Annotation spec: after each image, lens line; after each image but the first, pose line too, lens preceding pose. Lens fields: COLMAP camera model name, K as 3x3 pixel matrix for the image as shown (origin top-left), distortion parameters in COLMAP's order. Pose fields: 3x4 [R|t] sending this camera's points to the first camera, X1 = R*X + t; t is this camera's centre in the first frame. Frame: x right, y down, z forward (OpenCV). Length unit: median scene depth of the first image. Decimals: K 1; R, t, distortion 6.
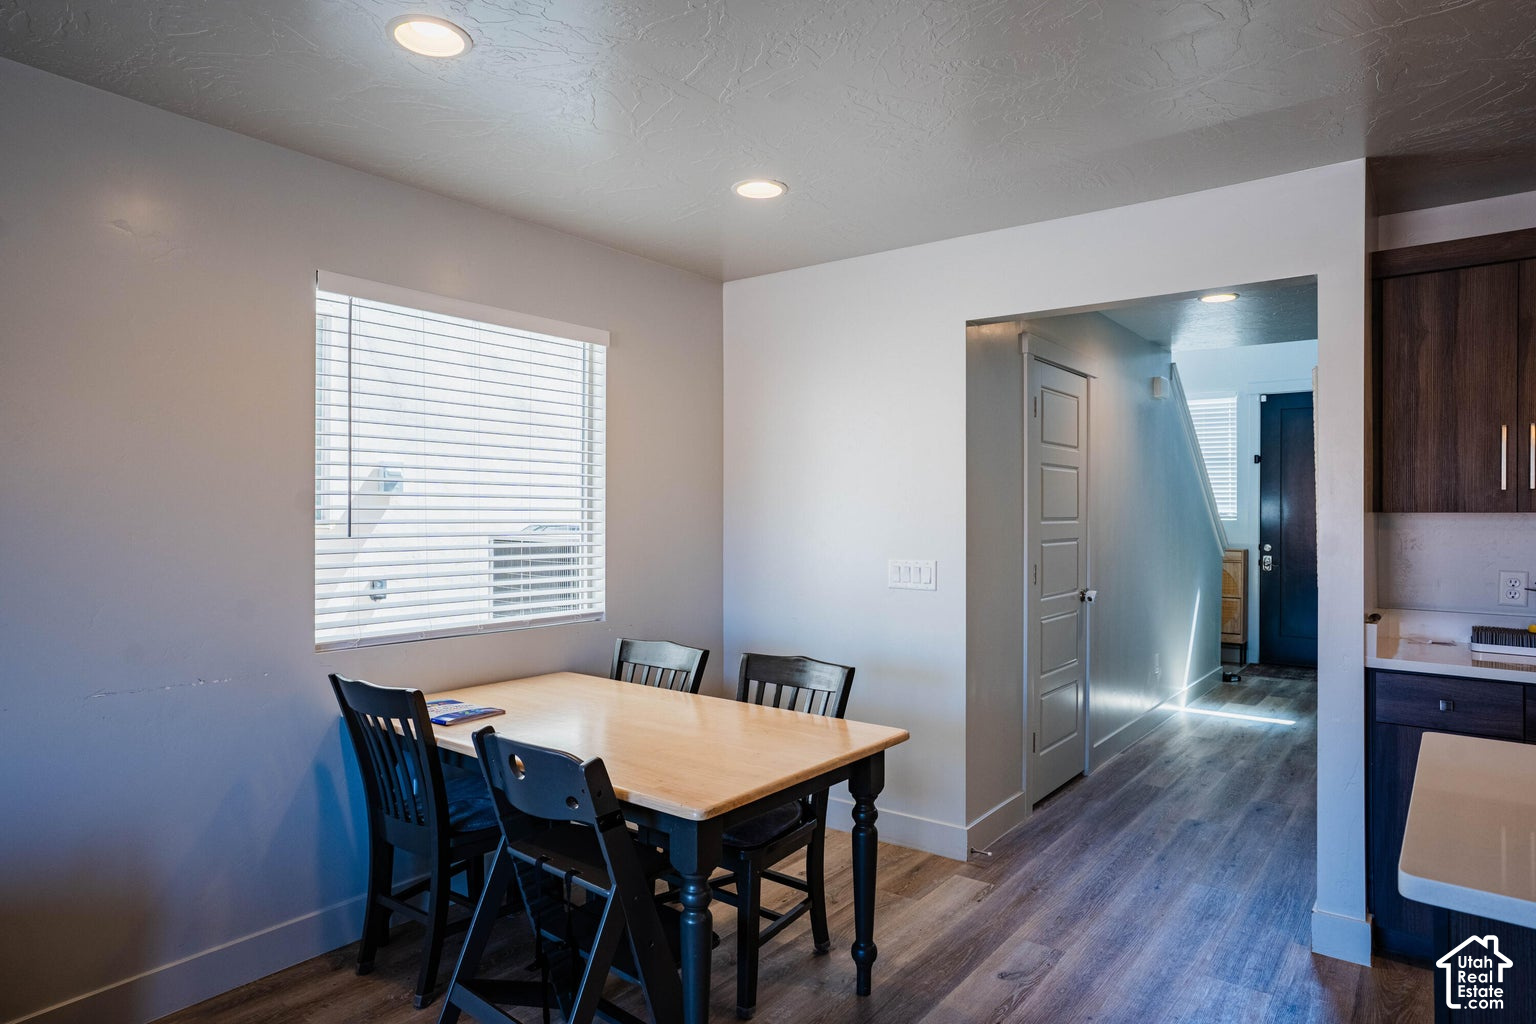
lens RADIAL K [[926.9, 0, 763.0], [0, 926.9, 514.5], [0, 0, 1]] dist [-0.027653, 0.029314]
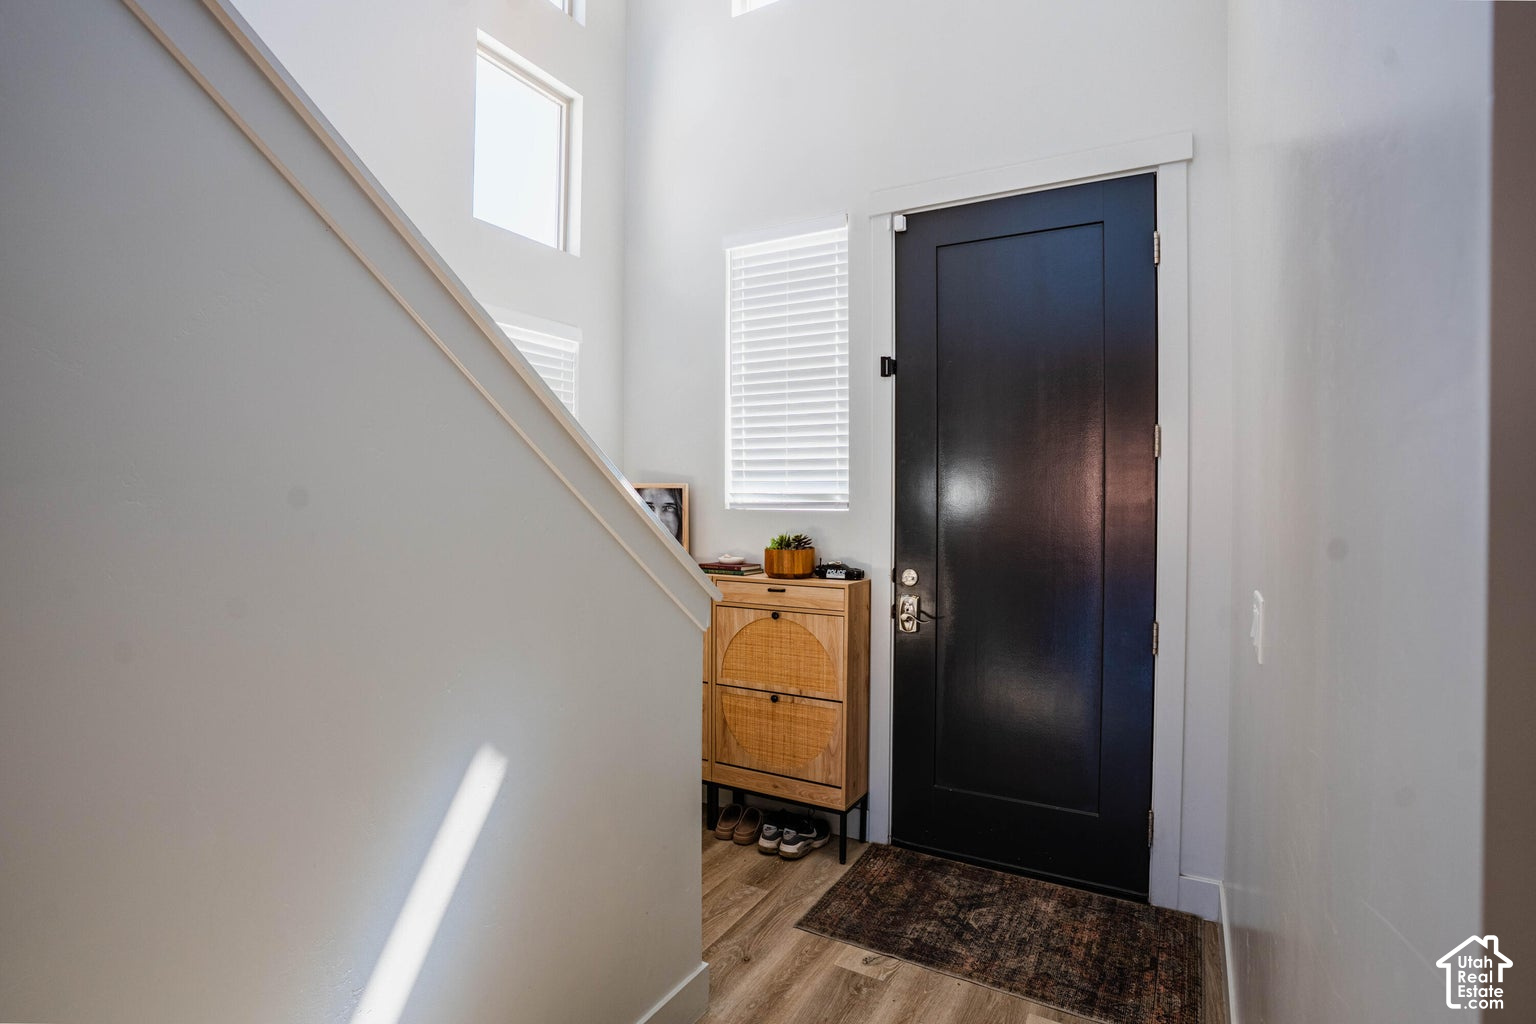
lens RADIAL K [[747.8, 0, 762.2], [0, 747.8, 511.0], [0, 0, 1]] dist [-0.083397, 0.038455]
pose [[0.992329, 0.000136, 0.123623, 0.445905], [-0.001207, 0.999962, 0.008587, 0.002994], [-0.123617, -0.008670, 0.992292, 0.682443]]
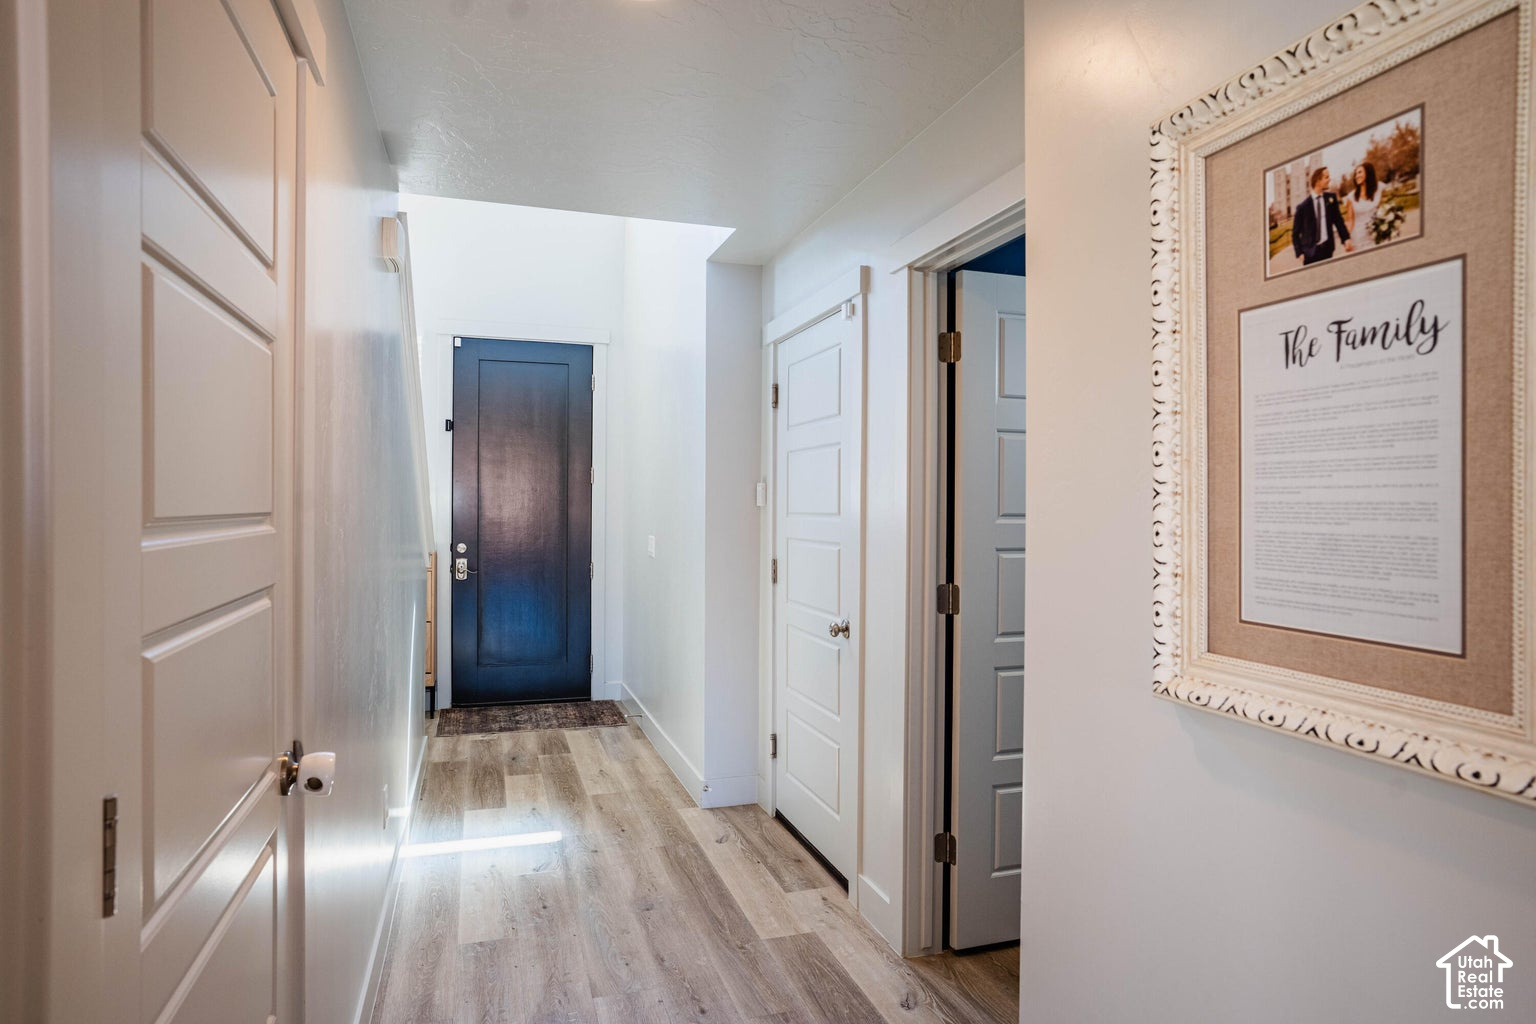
lens RADIAL K [[874.6, 0, 768.0], [0, 874.6, 512.0], [0, 0, 1]] dist [-0.002863, -0.000253]
pose [[0.566780, -0.006432, 0.823844, 0.117938], [-0.003677, 0.999940, 0.010336, -0.000440], [-0.823861, -0.008888, 0.566723, 0.416491]]
